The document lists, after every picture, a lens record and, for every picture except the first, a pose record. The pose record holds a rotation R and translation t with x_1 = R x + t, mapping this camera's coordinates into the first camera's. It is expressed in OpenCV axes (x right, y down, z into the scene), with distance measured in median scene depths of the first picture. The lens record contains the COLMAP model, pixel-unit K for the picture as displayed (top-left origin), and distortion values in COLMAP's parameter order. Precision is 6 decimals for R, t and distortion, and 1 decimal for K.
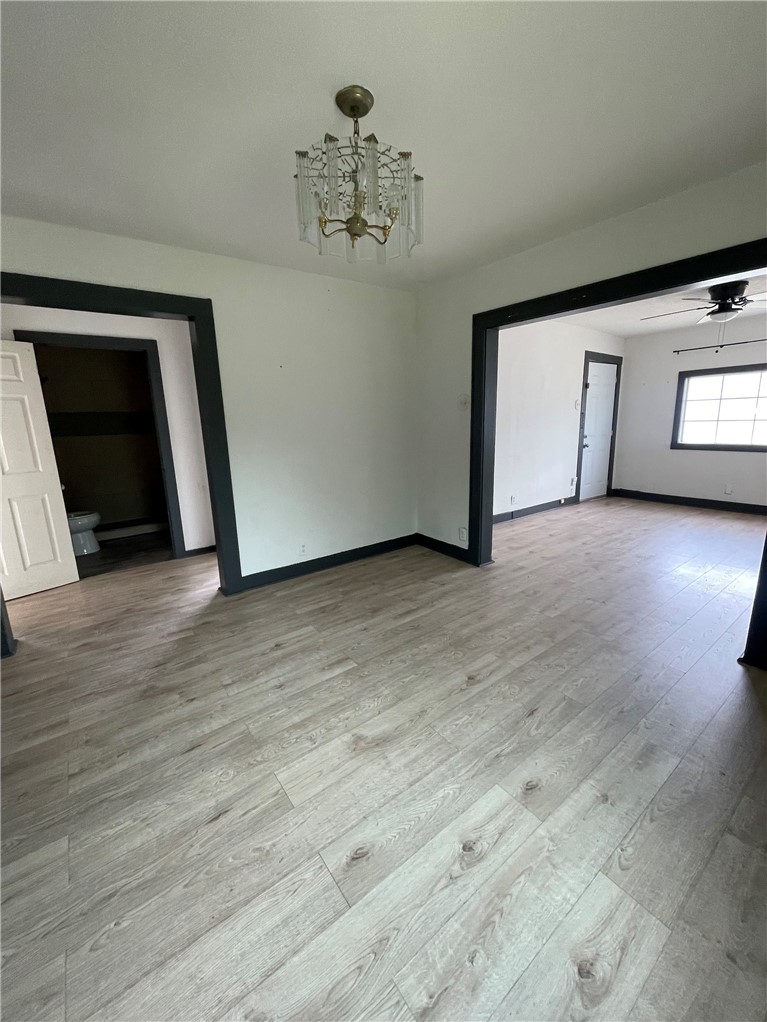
lens RADIAL K [[411.8, 0, 381.7], [0, 411.8, 504.0], [0, 0, 1]] dist [-0.007274, 0.000147]
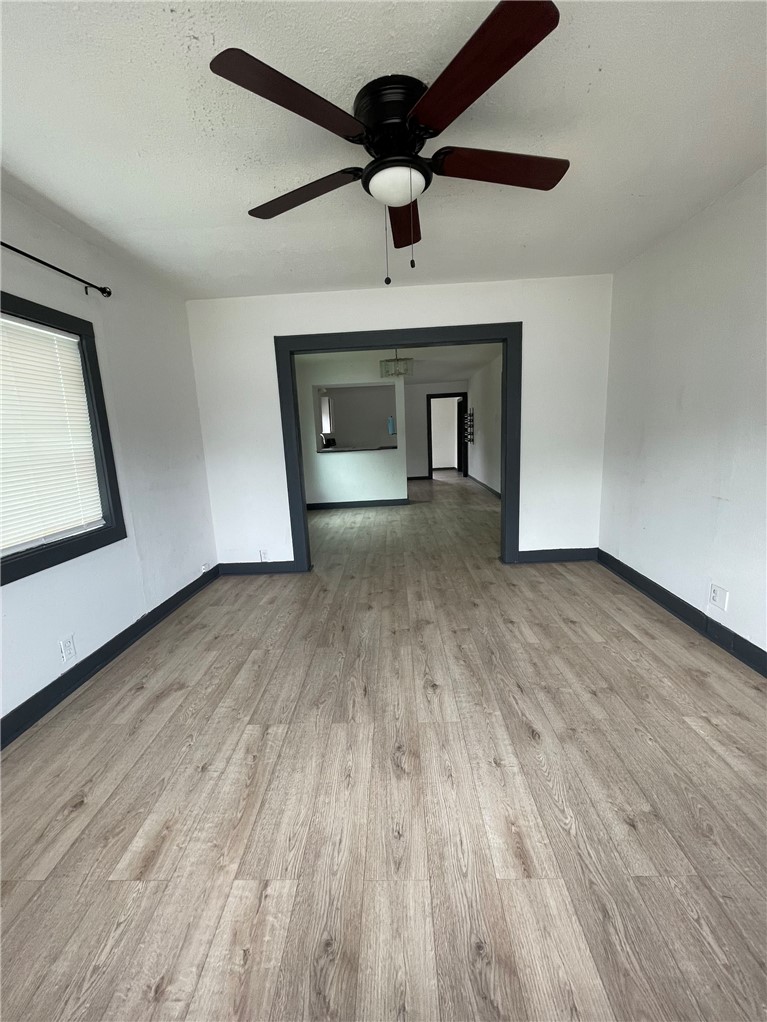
lens RADIAL K [[411.8, 0, 381.7], [0, 411.8, 504.0], [0, 0, 1]] dist [-0.007274, 0.000147]
pose [[-0.611722, 0.201377, -0.765012, 1.201337], [-0.096009, 0.941009, 0.324476, -0.299463], [0.785225, 0.271937, -0.556302, 1.285941]]
